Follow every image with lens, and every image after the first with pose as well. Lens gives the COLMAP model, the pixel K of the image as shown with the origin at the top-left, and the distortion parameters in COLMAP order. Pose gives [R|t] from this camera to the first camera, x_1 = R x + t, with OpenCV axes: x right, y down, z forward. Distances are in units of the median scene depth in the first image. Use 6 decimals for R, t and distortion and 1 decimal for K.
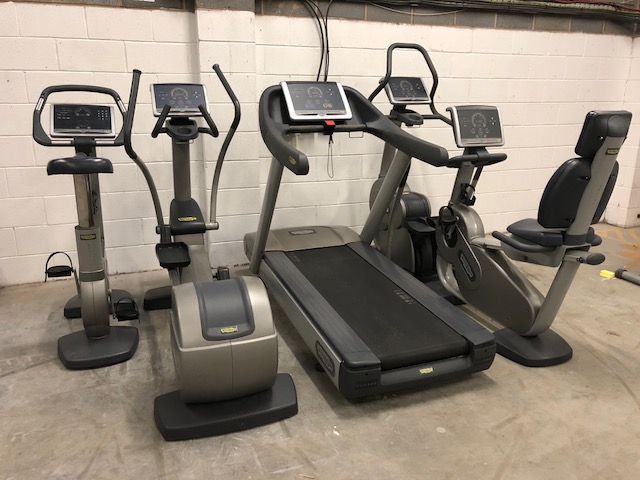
lens RADIAL K [[528.0, 0, 319.7], [0, 528.0, 235.2], [0, 0, 1]] dist [0.006255, 0.011421]
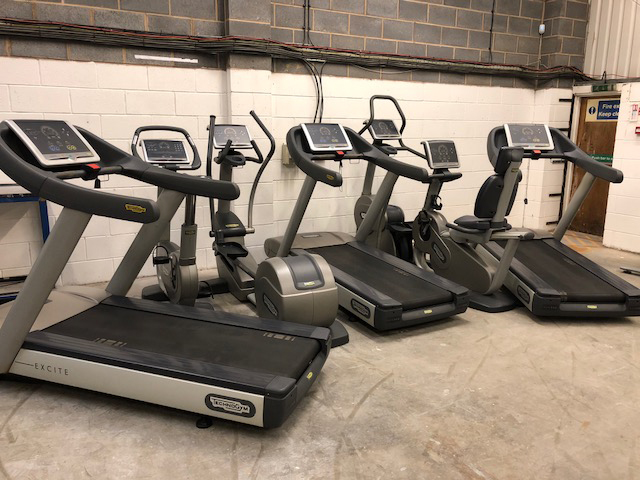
lens RADIAL K [[528.0, 0, 316.3], [0, 528.0, 241.6], [0, 0, 1]] dist [0.006255, 0.011421]
pose [[0.989844, -0.028606, 0.139252, -0.232260], [0.036125, 0.998005, -0.051769, 0.087046], [-0.137493, 0.056274, 0.988903, -0.338480]]
